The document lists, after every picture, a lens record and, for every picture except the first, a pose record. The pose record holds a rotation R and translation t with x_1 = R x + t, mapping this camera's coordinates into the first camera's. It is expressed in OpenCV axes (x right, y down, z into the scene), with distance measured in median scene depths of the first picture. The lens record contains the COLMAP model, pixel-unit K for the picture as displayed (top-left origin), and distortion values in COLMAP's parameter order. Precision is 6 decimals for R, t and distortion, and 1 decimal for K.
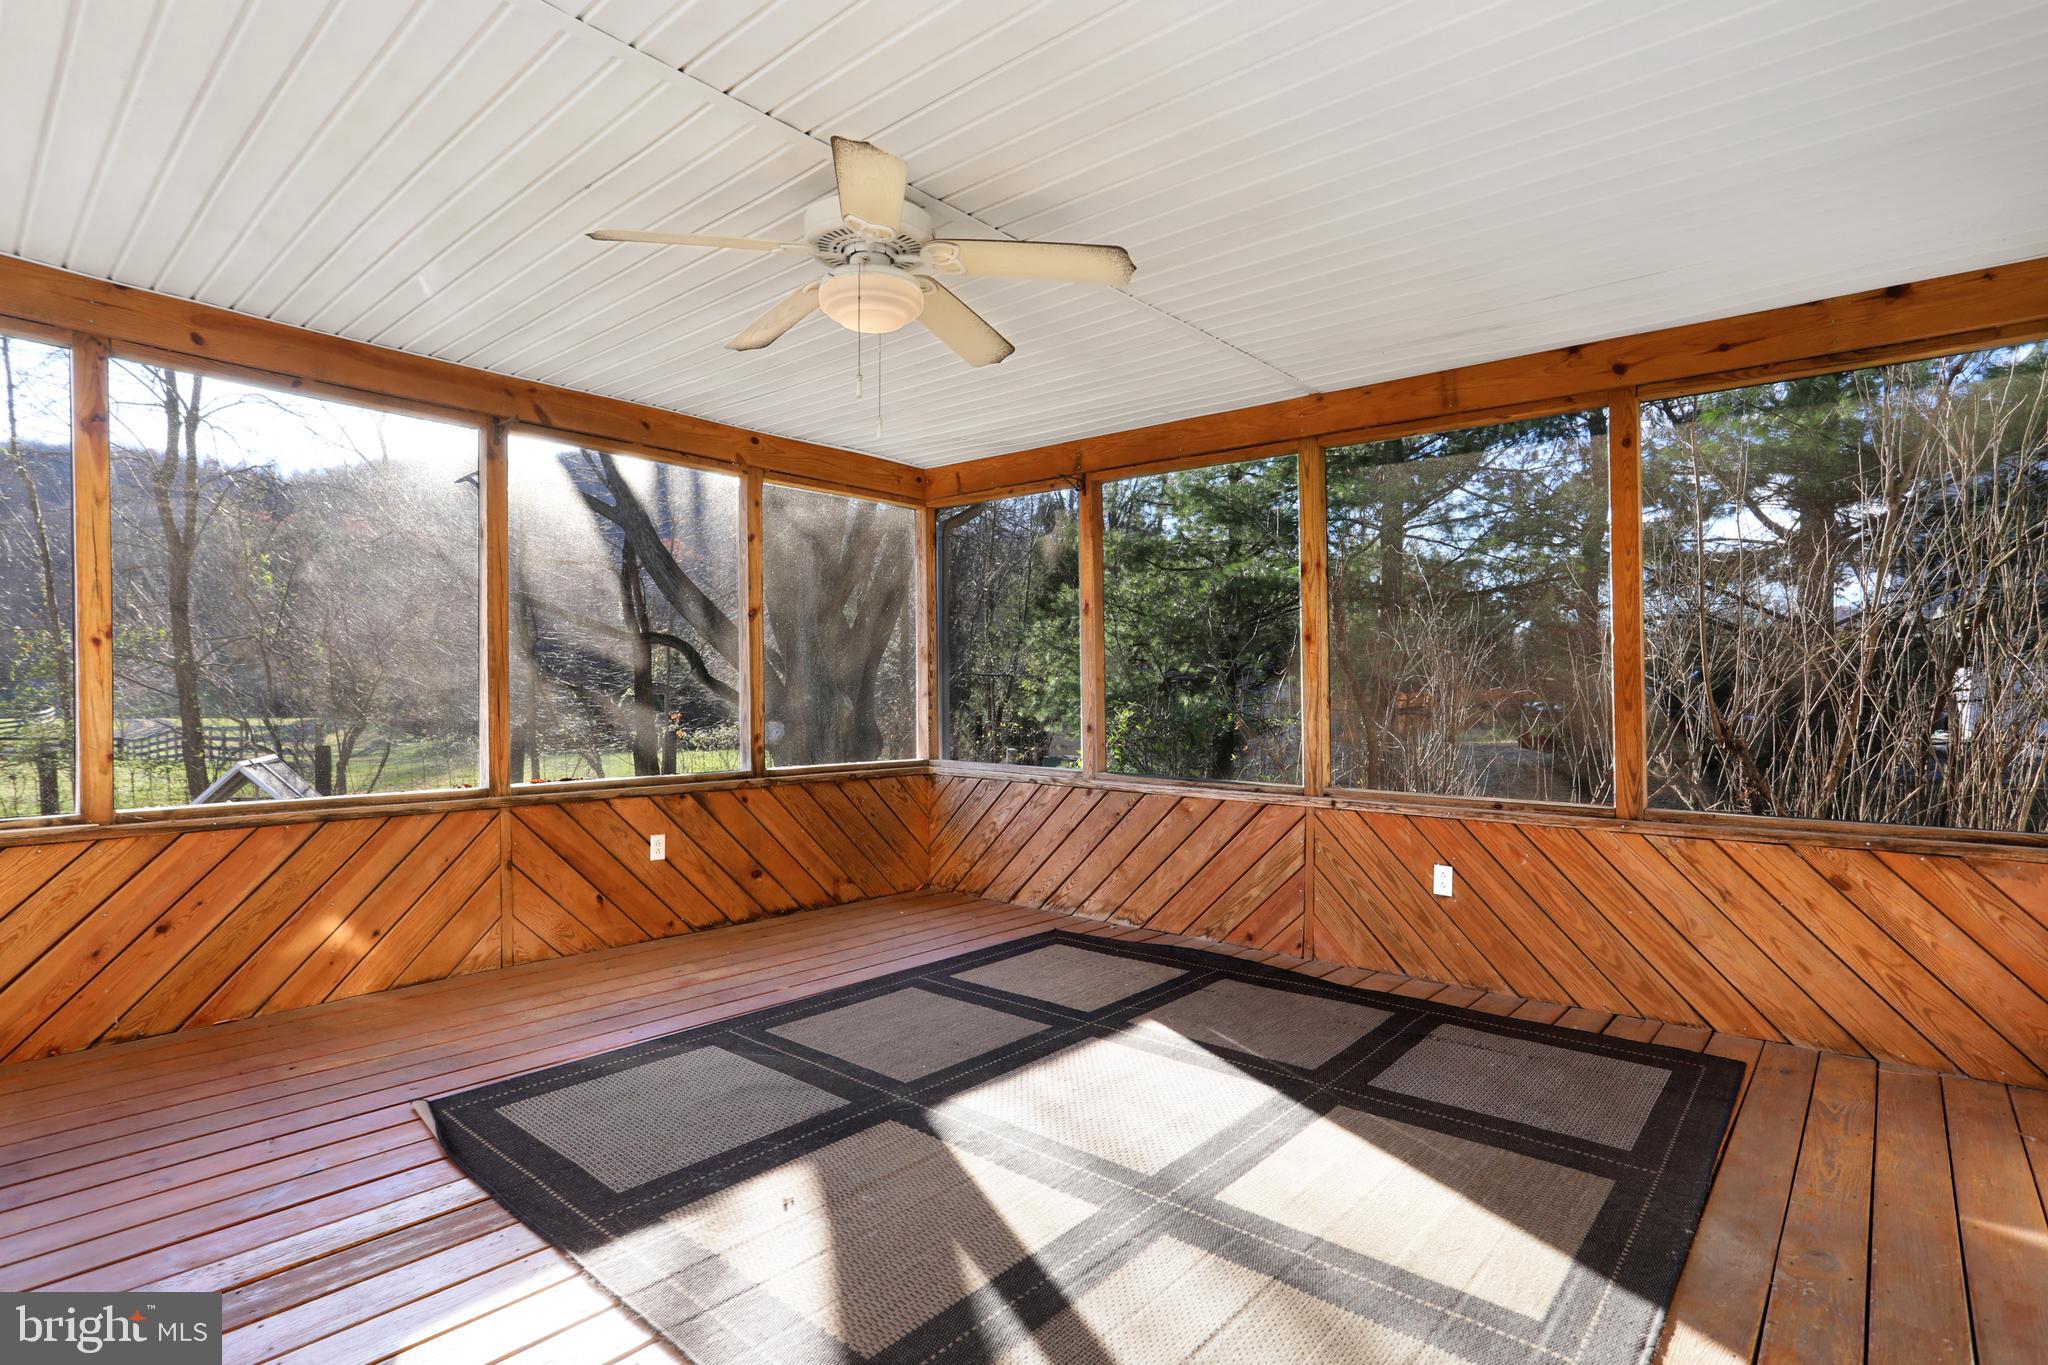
lens RADIAL K [[1022.9, 0, 1040.9], [0, 1022.9, 678.1], [0, 0, 1]] dist [-0.041716, 0.008813]
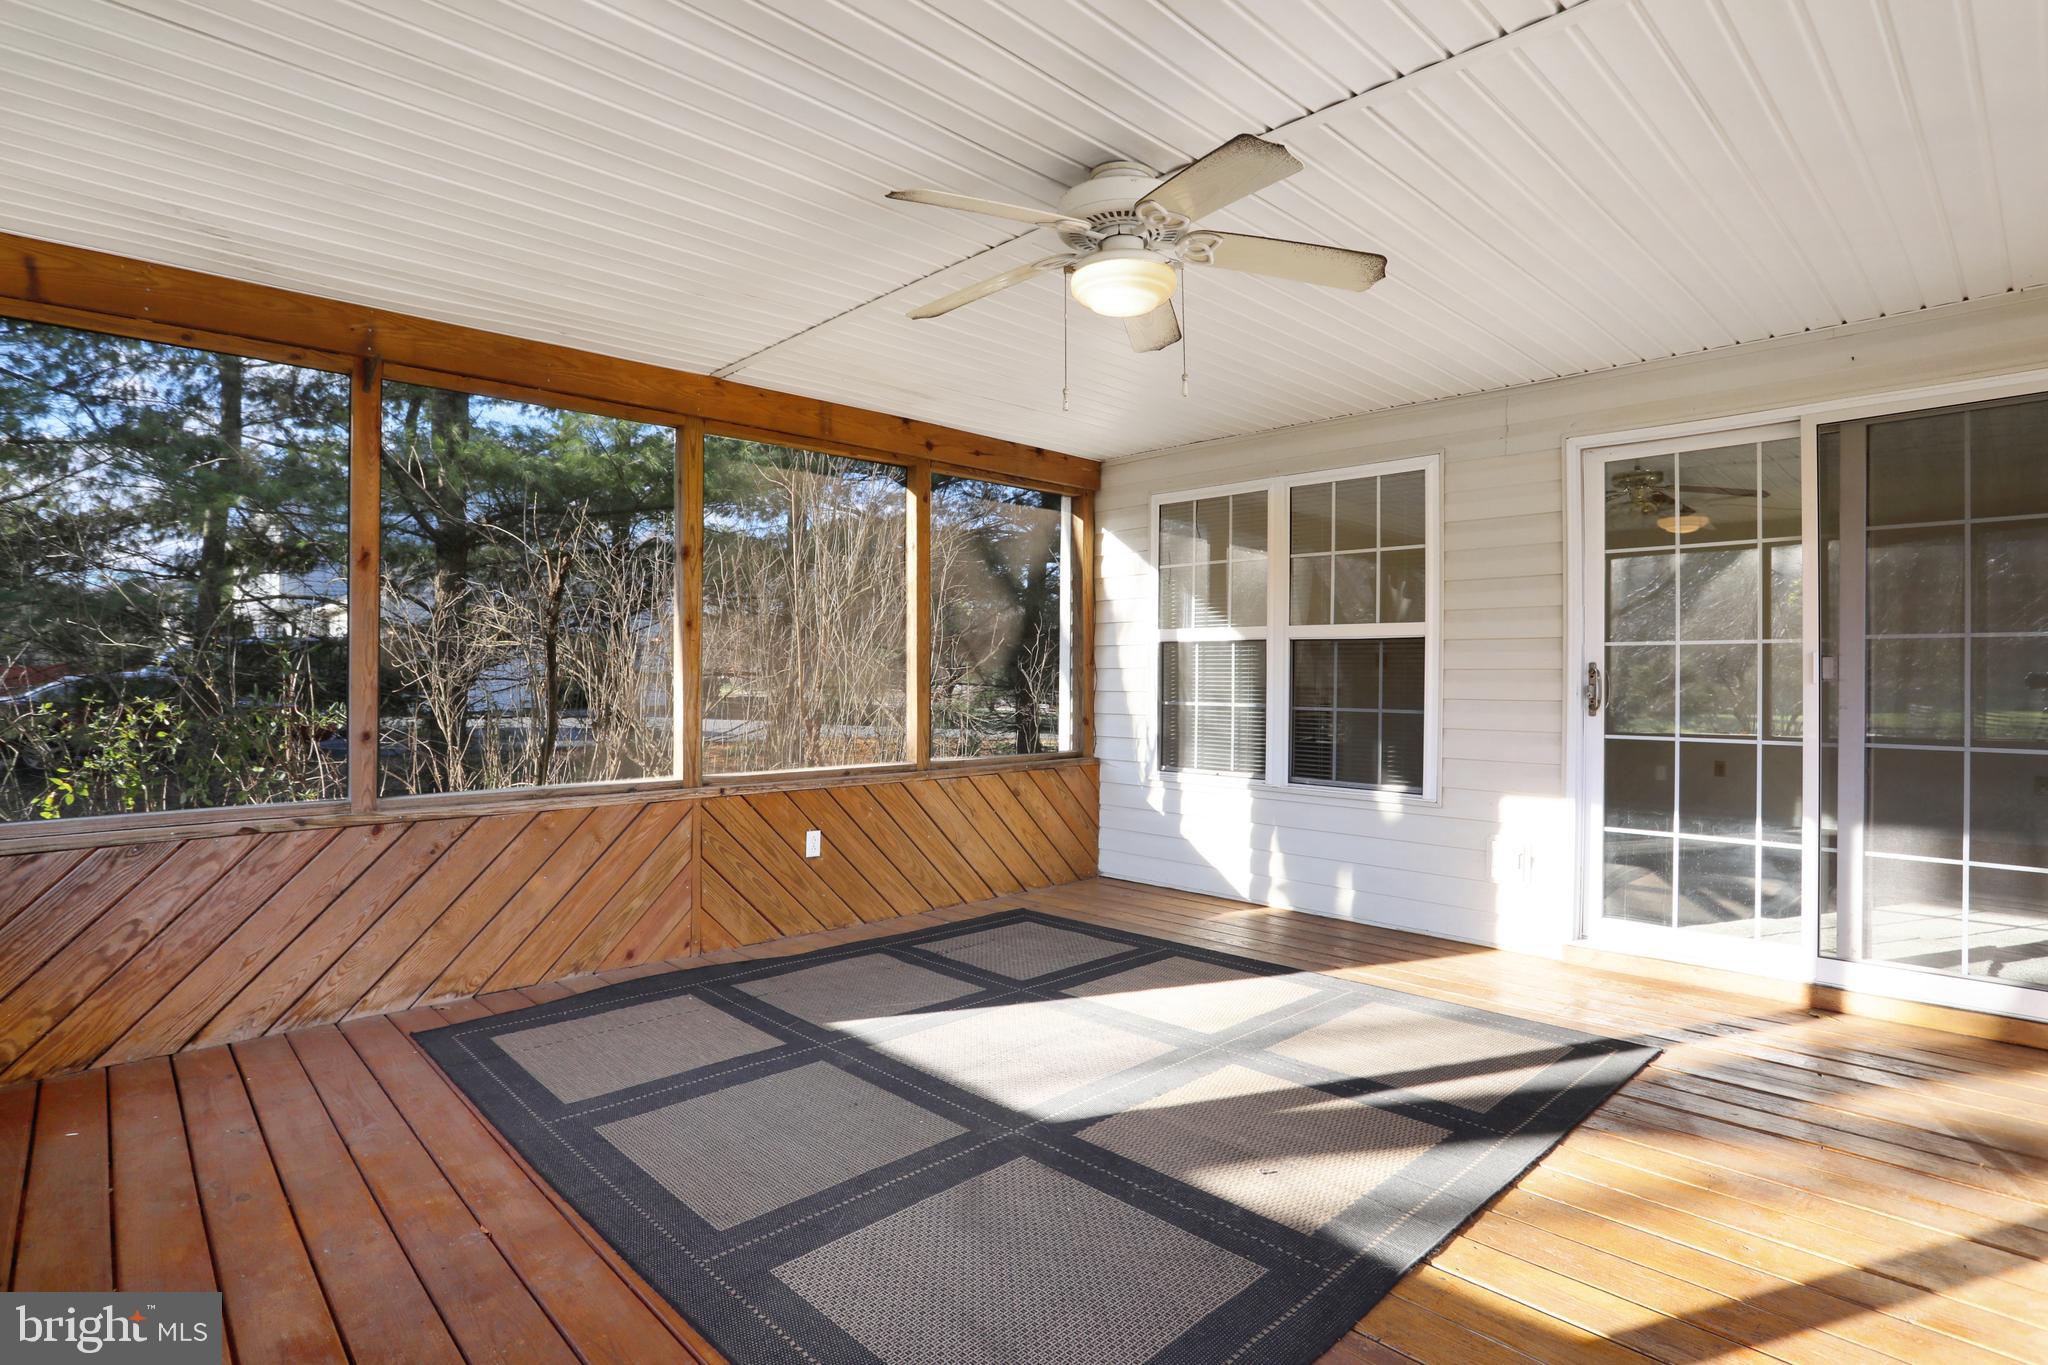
lens RADIAL K [[1022.9, 0, 1044.2], [0, 1022.9, 686.4], [0, 0, 1]] dist [-0.041716, 0.008813]
pose [[0.104960, -0.011701, 0.994408, -0.681408], [-0.010690, 0.999860, 0.012894, 0.002953], [-0.994419, -0.011983, 0.104821, 0.582946]]
